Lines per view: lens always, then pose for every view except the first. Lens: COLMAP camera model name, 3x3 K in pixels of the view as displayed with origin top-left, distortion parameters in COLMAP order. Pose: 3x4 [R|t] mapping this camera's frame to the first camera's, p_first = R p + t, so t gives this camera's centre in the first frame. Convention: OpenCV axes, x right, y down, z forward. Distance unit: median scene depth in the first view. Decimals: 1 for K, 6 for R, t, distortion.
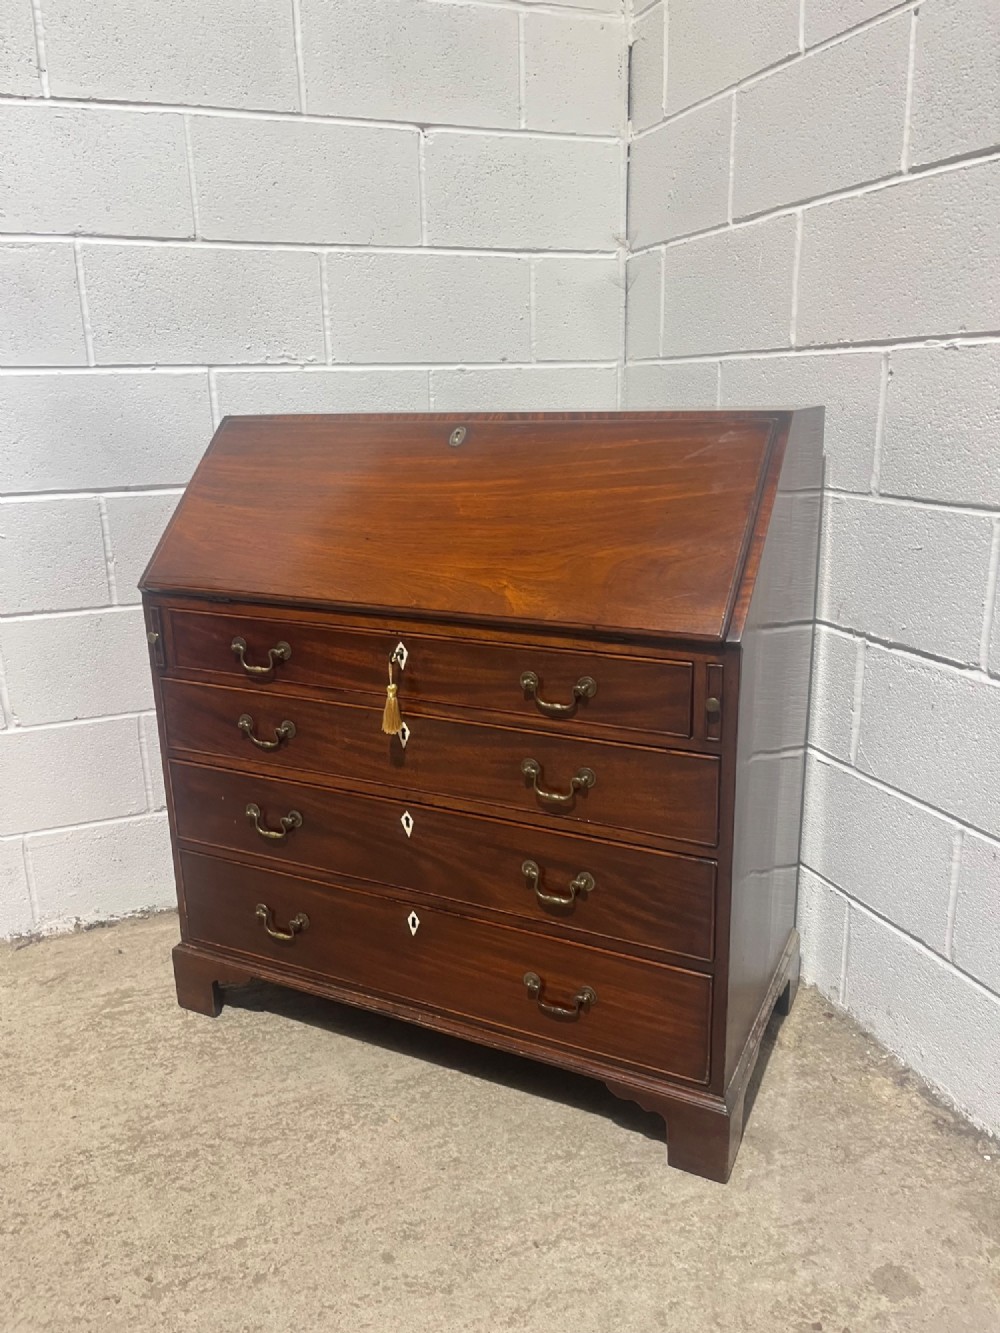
lens RADIAL K [[1012.4, 0, 498.0], [0, 1012.4, 666.9], [0, 0, 1]] dist [0.069851, -0.102111]
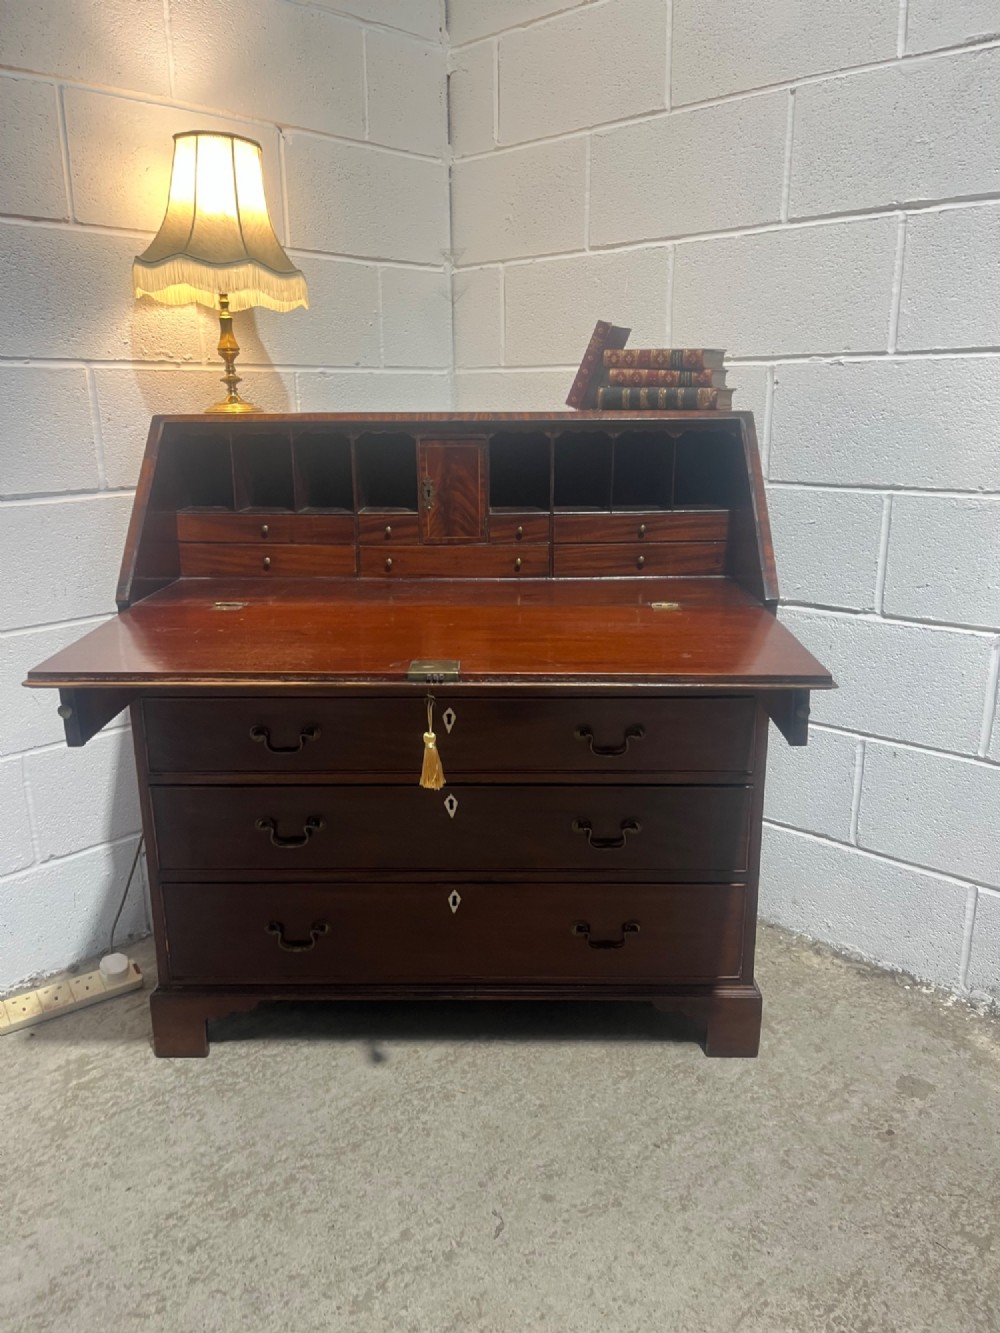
lens RADIAL K [[1012.4, 0, 499.8], [0, 1012.4, 675.5], [0, 0, 1]] dist [0.069851, -0.102111]
pose [[0.898655, -0.102883, 0.426420, -0.464996], [0.105182, 0.994286, 0.018228, 0.007547], [-0.425859, 0.028471, 0.904341, 0.032230]]
